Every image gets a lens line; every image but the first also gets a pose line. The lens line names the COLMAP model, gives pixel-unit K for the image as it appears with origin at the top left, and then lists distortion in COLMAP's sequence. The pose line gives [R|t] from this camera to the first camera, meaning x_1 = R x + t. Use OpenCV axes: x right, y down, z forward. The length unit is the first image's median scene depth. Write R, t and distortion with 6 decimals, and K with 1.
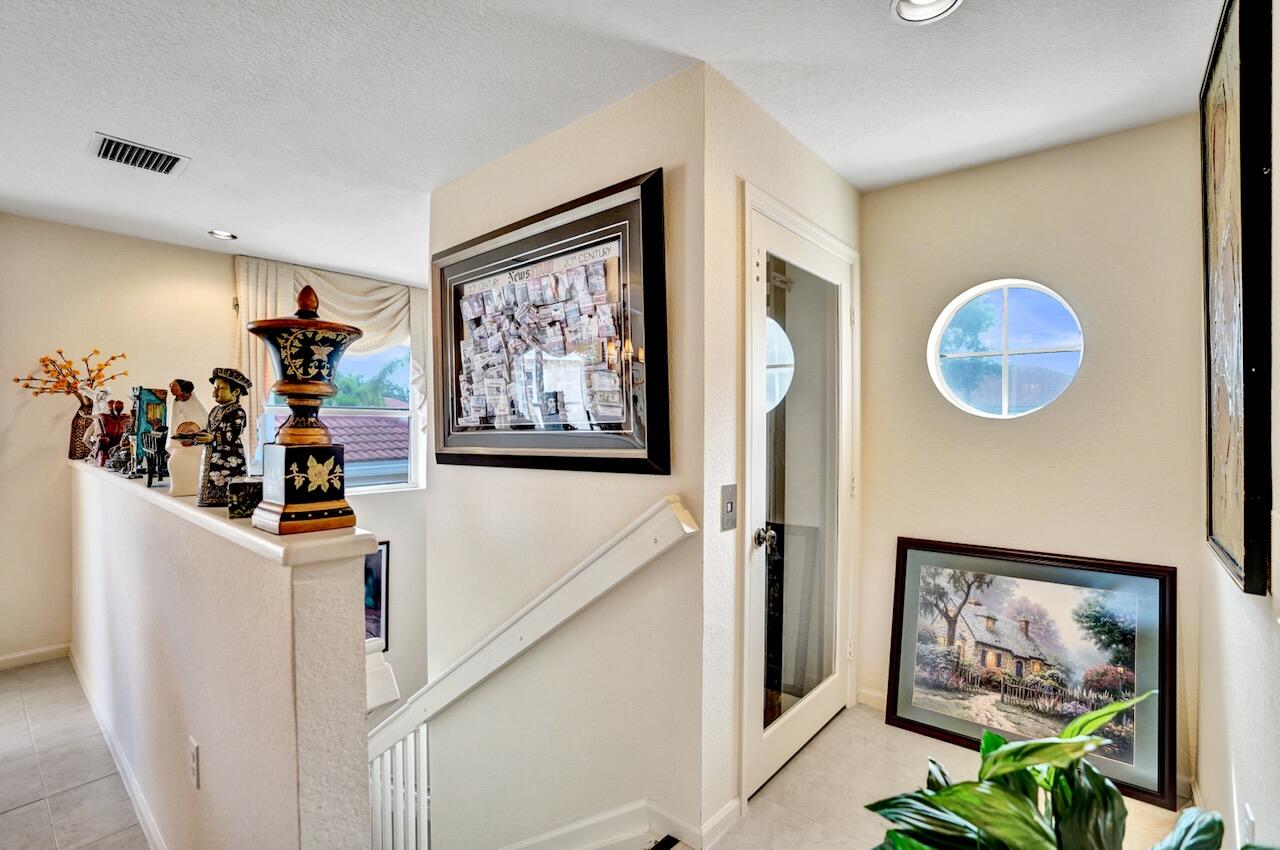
lens RADIAL K [[596.9, 0, 637.4], [0, 596.9, 424.6], [0, 0, 1]] dist [-0.073406, 0.026711]
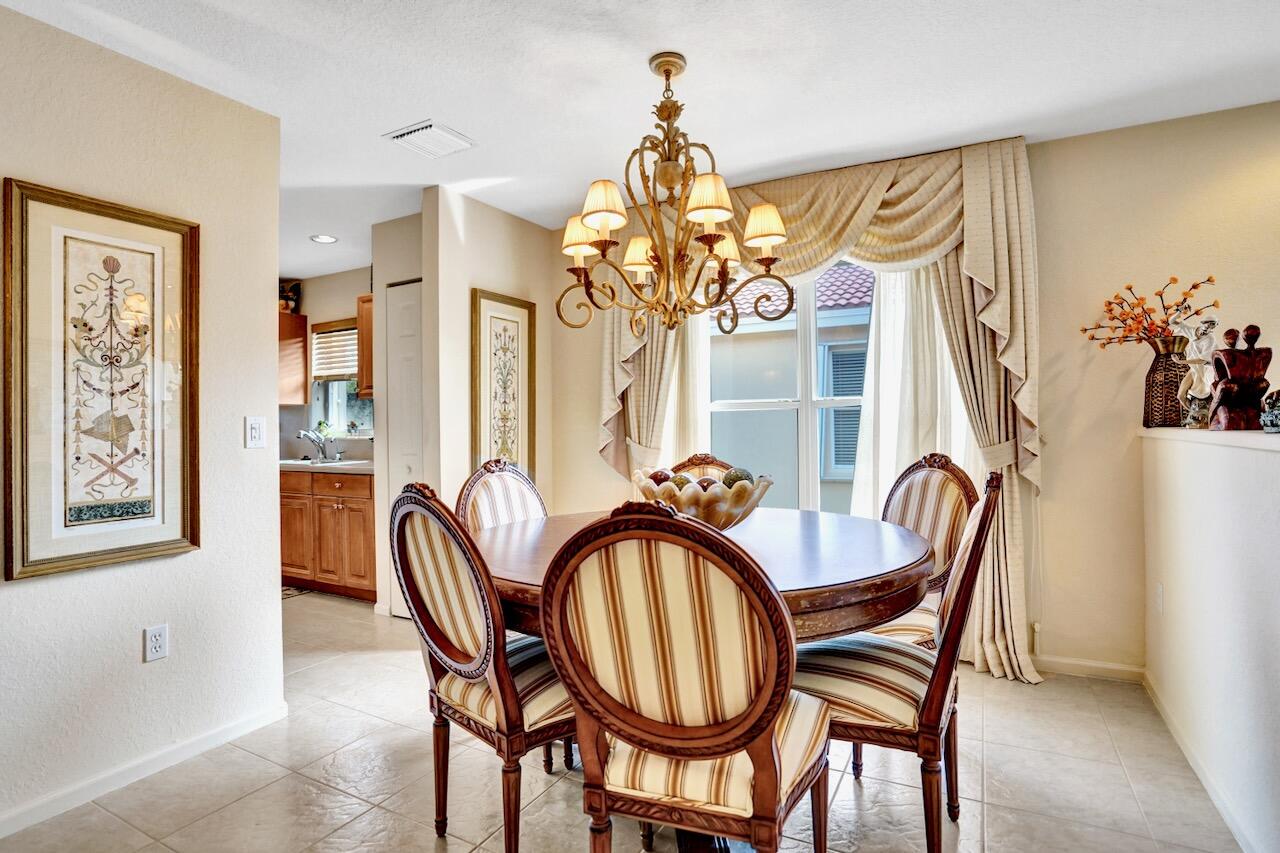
lens RADIAL K [[645.4, 0, 644.1], [0, 645.4, 407.5], [0, 0, 1]] dist [-0.025060, 0.000229]
pose [[0.207640, -0.030394, -0.977733, -0.402056], [0.018040, 0.999466, -0.027239, 0.058363], [0.978039, -0.011982, 0.208077, 0.225023]]
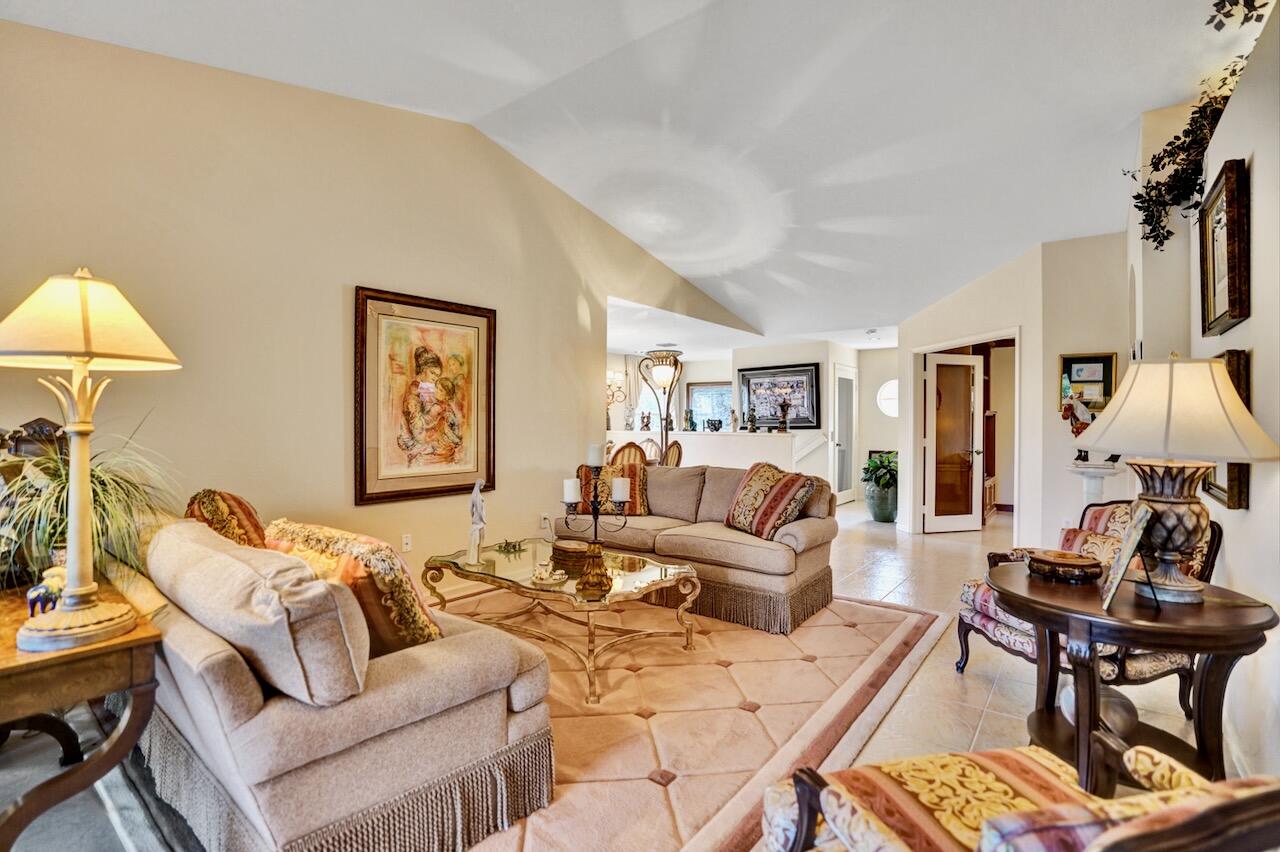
lens RADIAL K [[596.9, 0, 637.4], [0, 596.9, 425.6], [0, 0, 1]] dist [-0.073406, 0.026711]
pose [[0.999311, -0.003336, 0.036975, -1.198471], [0.003065, 0.999968, 0.007381, 0.014924], [-0.036999, -0.007262, 0.999289, -2.771804]]
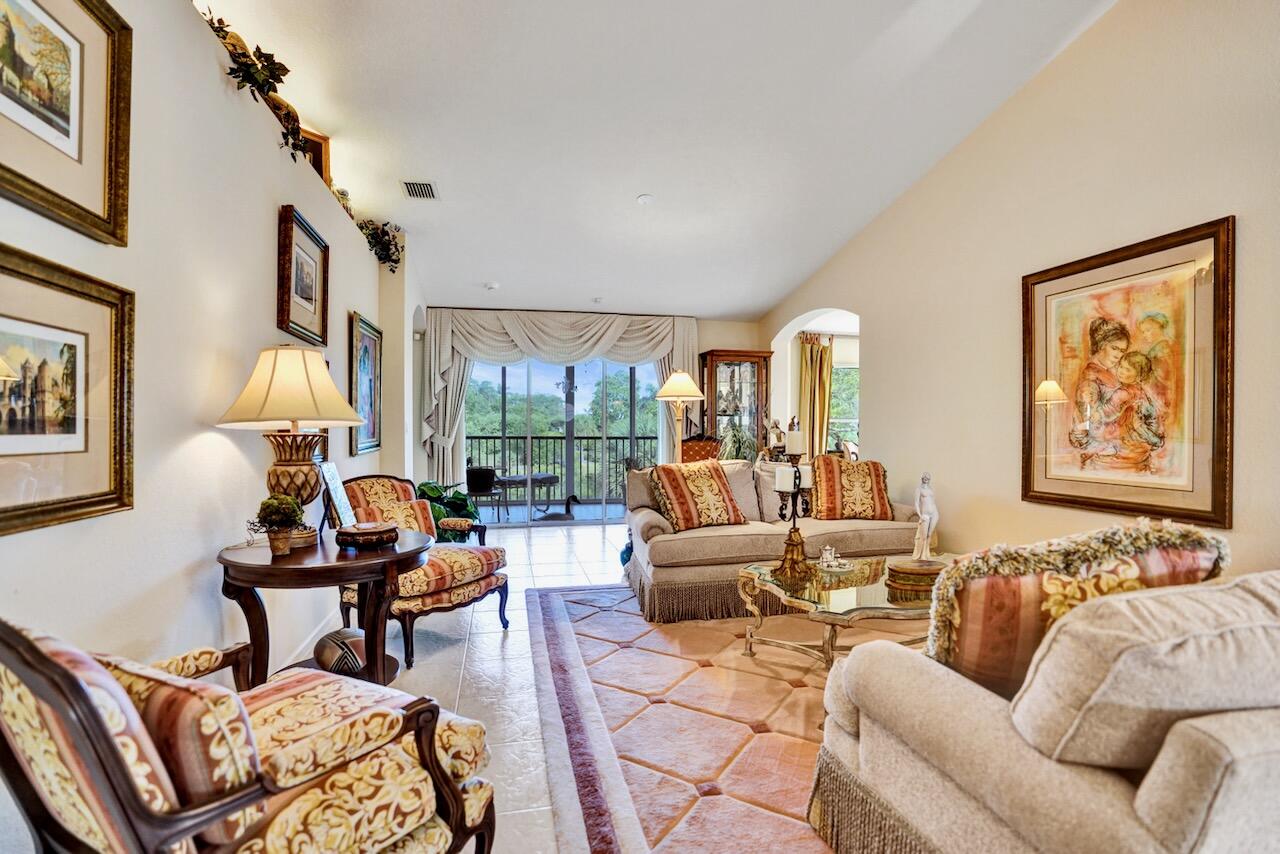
lens RADIAL K [[601.7, 0, 642.8], [0, 601.7, 443.4], [0, 0, 1]] dist [-0.071053, 0.027726]
pose [[-0.603349, 0.012573, -0.797378, -0.108806], [-0.006752, 0.999759, 0.020873, 0.060240], [0.797449, 0.017978, -0.603119, -1.115368]]
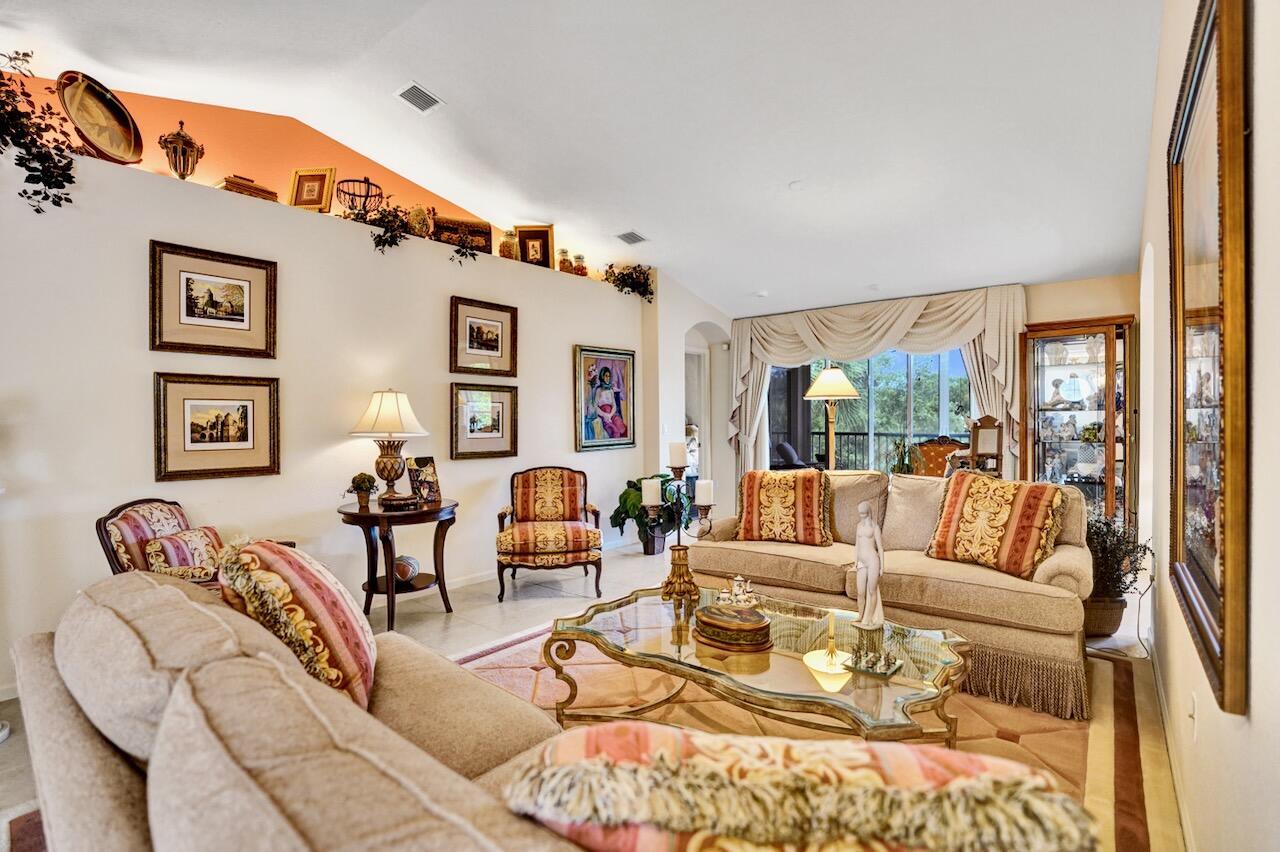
lens RADIAL K [[596.9, 0, 637.4], [0, 596.9, 425.6], [0, 0, 1]] dist [-0.073406, 0.026711]
pose [[-0.999939, 0.003069, -0.010573, -1.151572], [0.002974, 0.999955, 0.009024, 0.018281], [0.010600, 0.008992, -0.999903, -0.497747]]
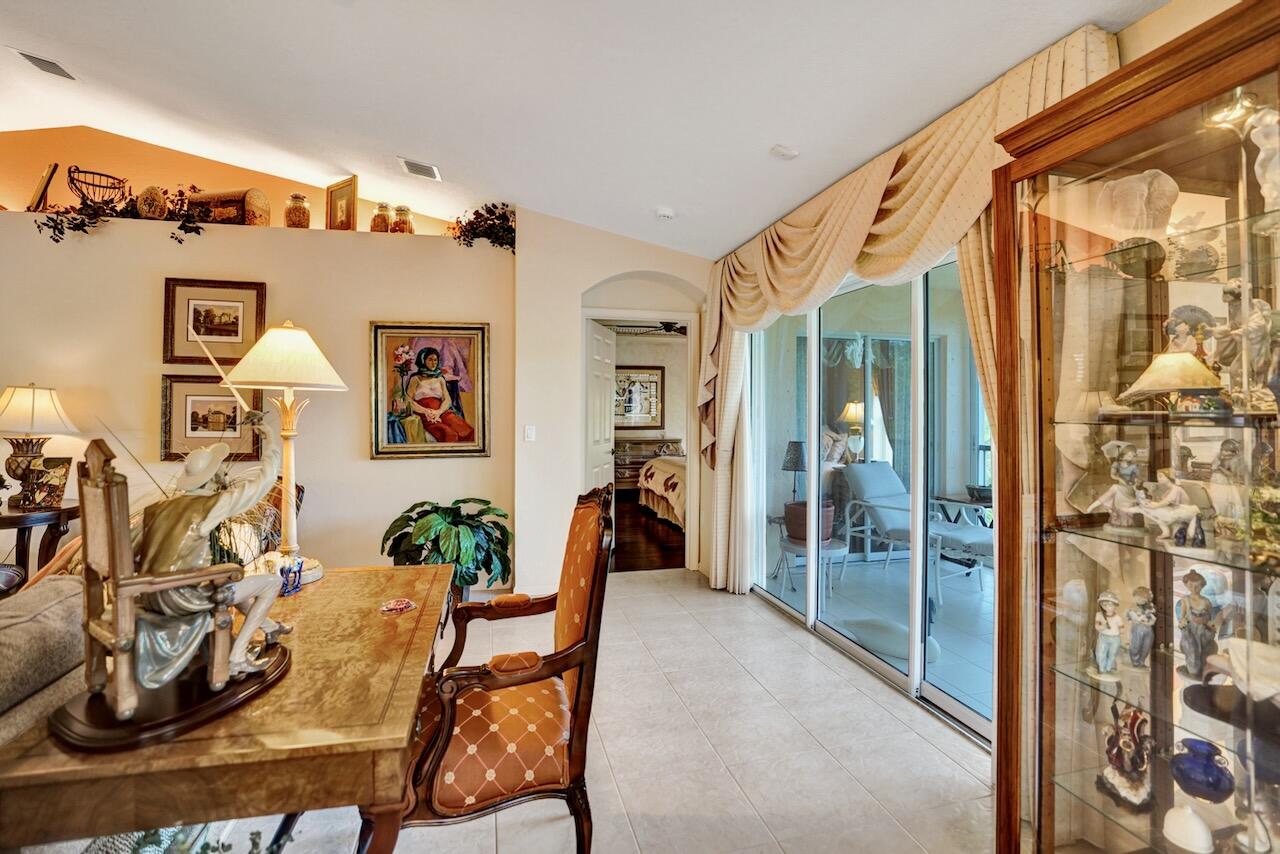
lens RADIAL K [[601.6, 0, 637.4], [0, 601.6, 399.8], [0, 0, 1]] dist [-0.068003, 0.027323]
pose [[-0.809121, -0.000706, 0.587642, -2.612303], [-0.009944, 0.999873, -0.012491, -0.022908], [-0.587558, -0.015950, -0.809025, -1.808123]]
